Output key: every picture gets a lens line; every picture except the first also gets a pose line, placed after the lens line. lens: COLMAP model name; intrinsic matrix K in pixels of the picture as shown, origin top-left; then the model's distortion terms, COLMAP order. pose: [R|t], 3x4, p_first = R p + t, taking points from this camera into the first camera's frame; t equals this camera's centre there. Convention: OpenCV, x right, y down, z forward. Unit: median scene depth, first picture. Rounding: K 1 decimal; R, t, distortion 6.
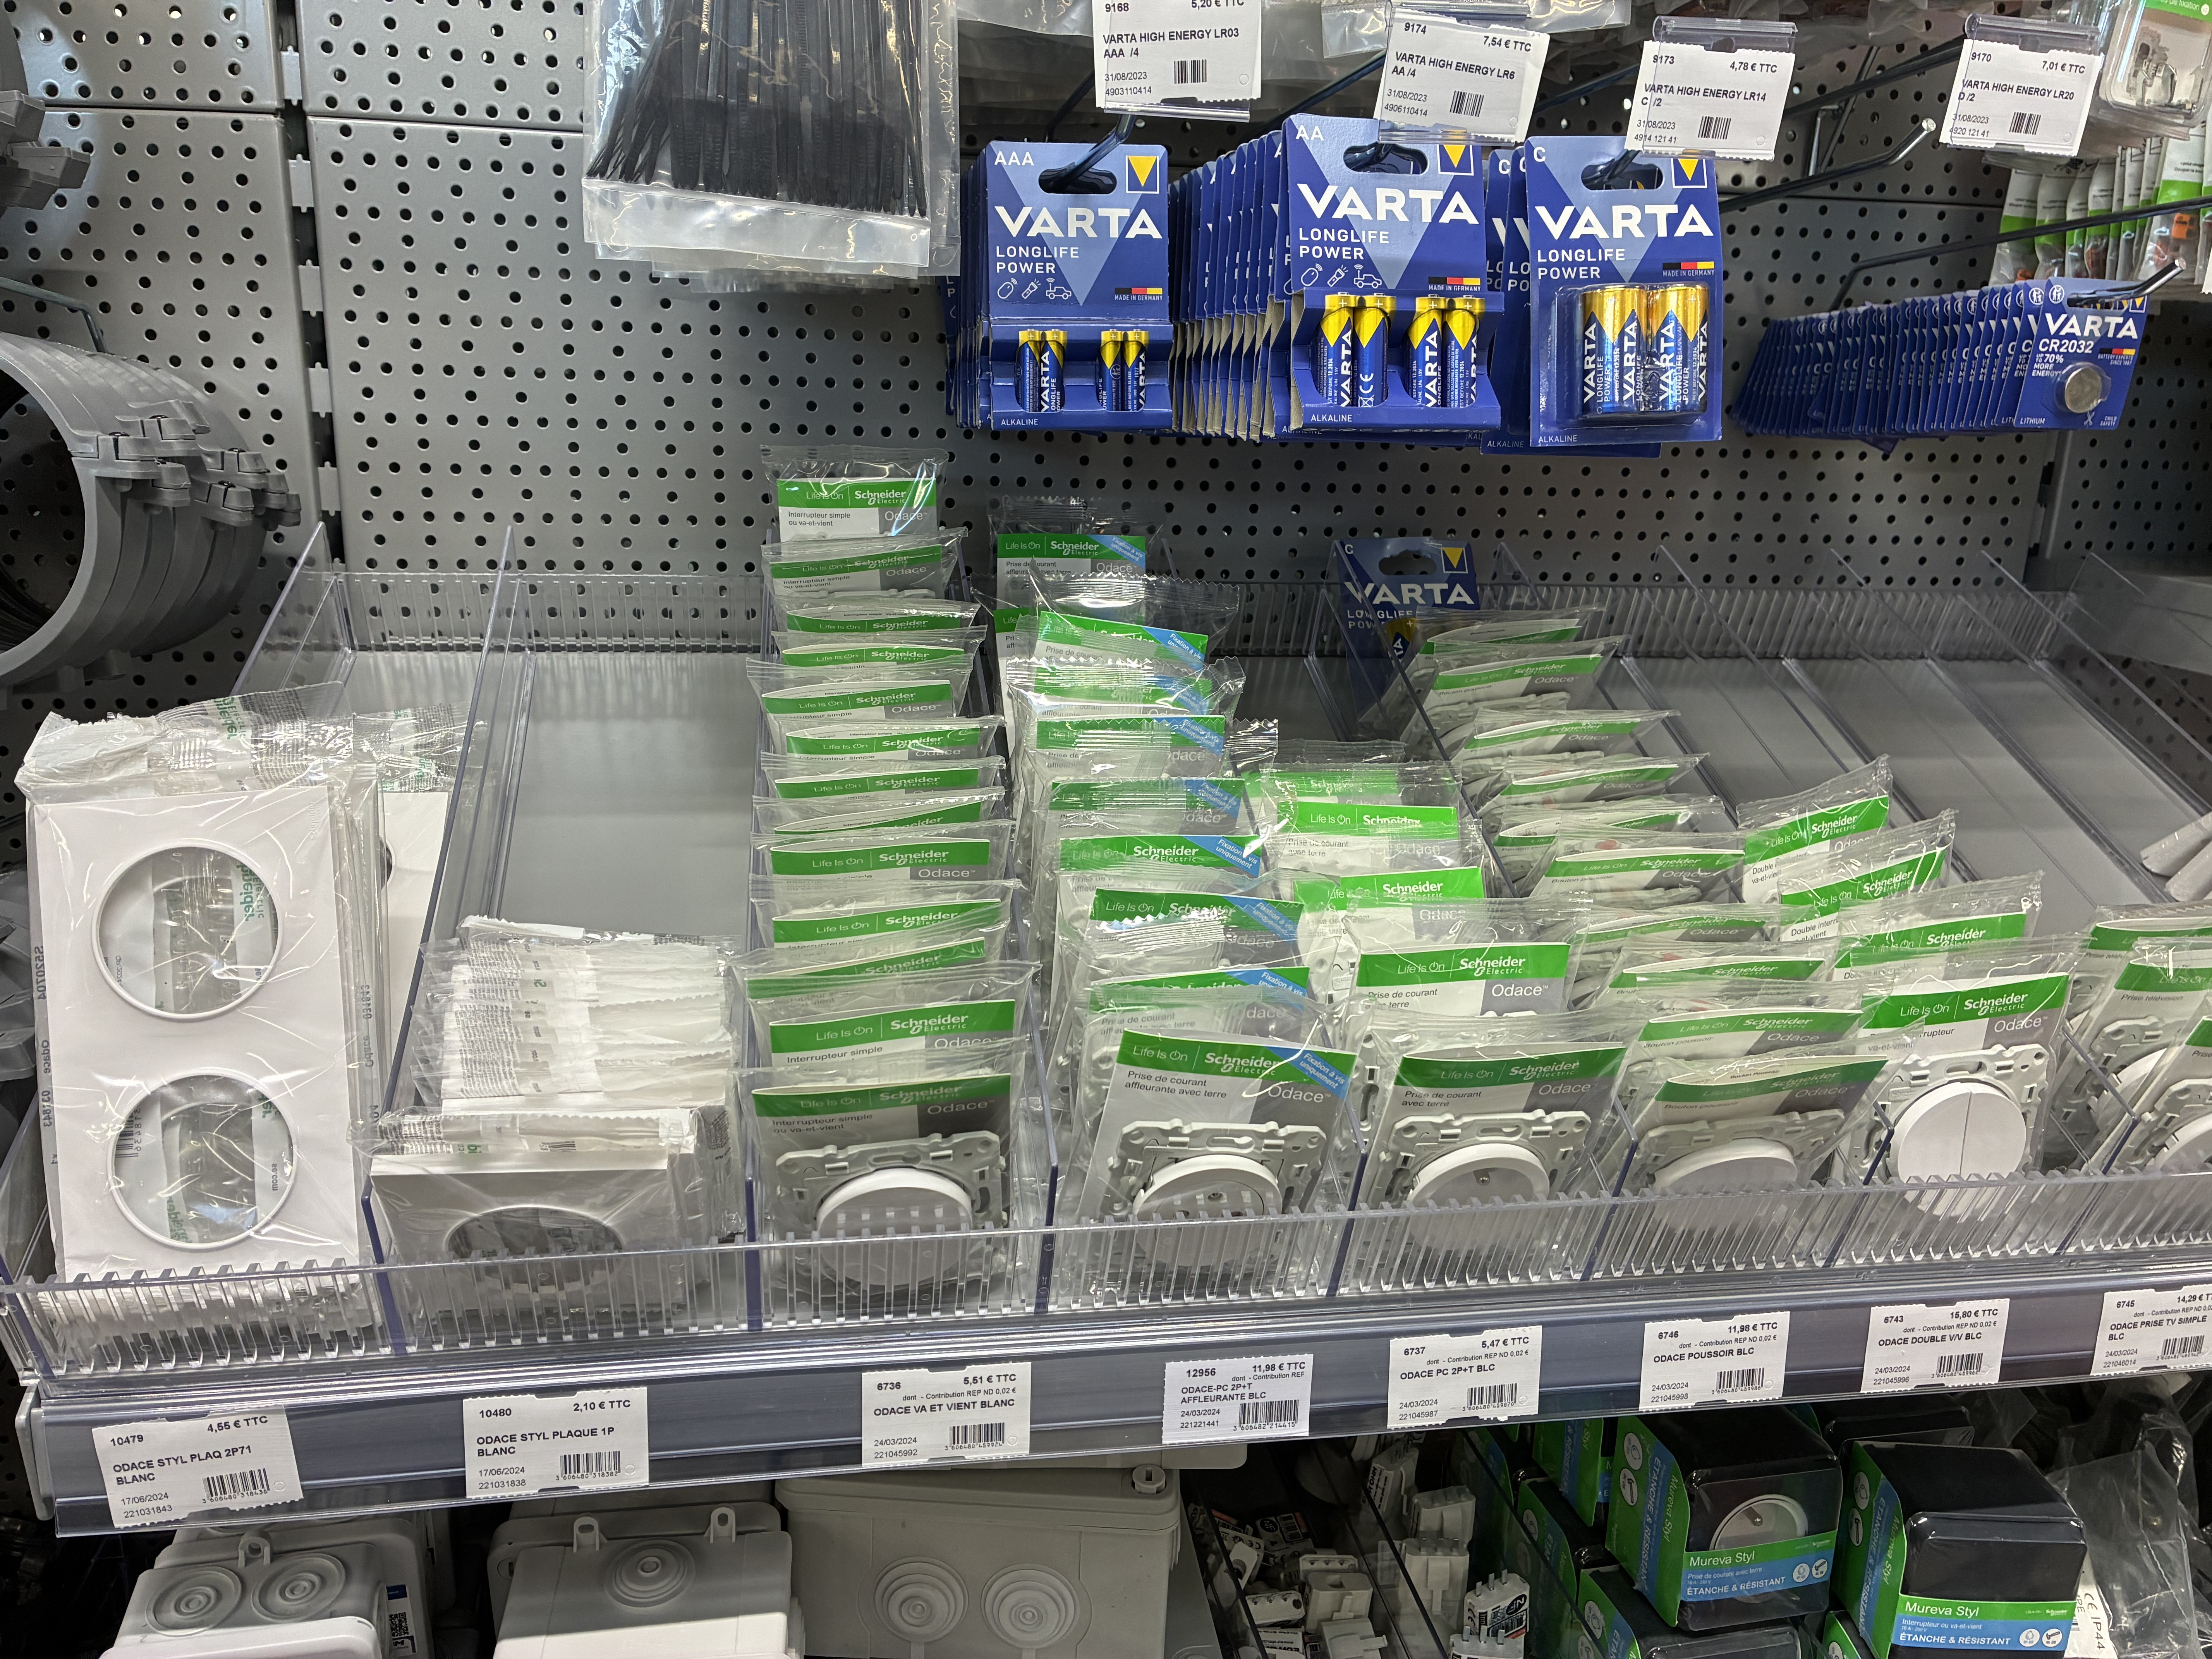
lens RADIAL K [[1699.9, 0, 1092.5], [0, 1699.9, 810.5], [0, 0, 1]] dist [0.016855, -0.029611]
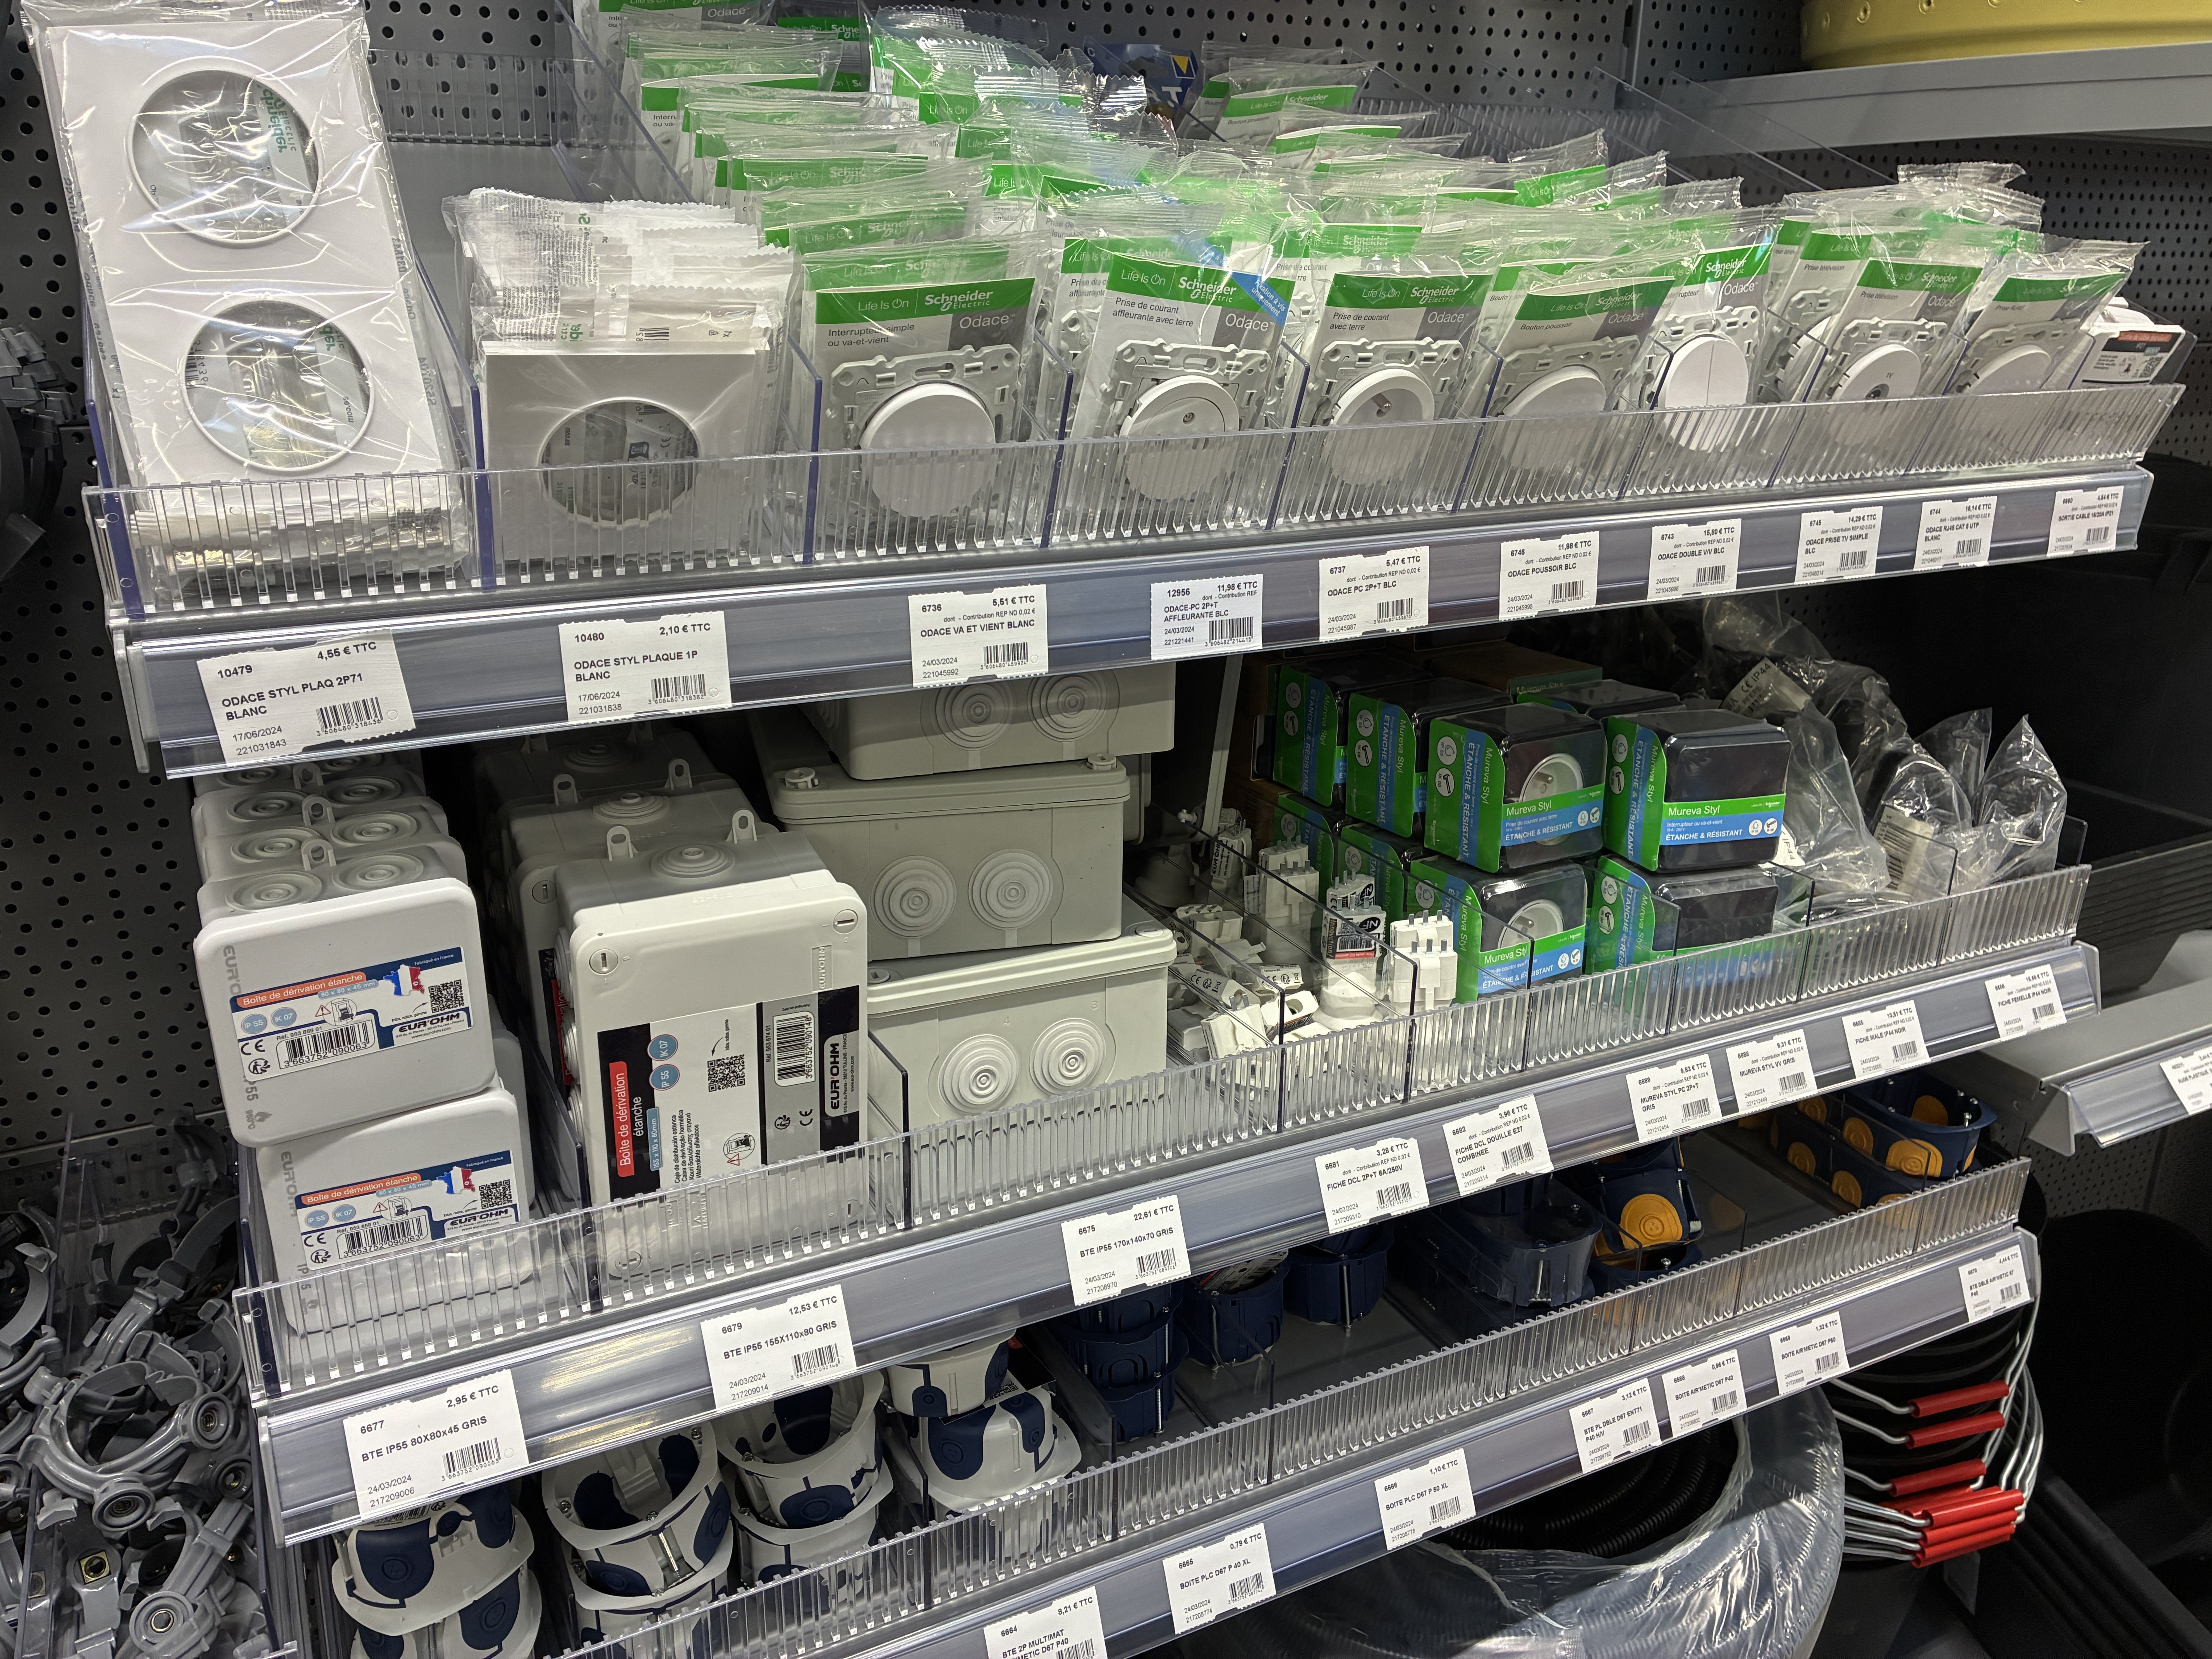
lens RADIAL K [[1699.9, 0, 1089.5], [0, 1699.9, 842.6], [0, 0, 1]] dist [0.016855, -0.029611]
pose [[0.952865, -0.123224, 0.277245, -0.345684], [0.101730, 0.990671, 0.090677, 0.395368], [-0.285832, -0.058199, 0.956511, -0.111321]]
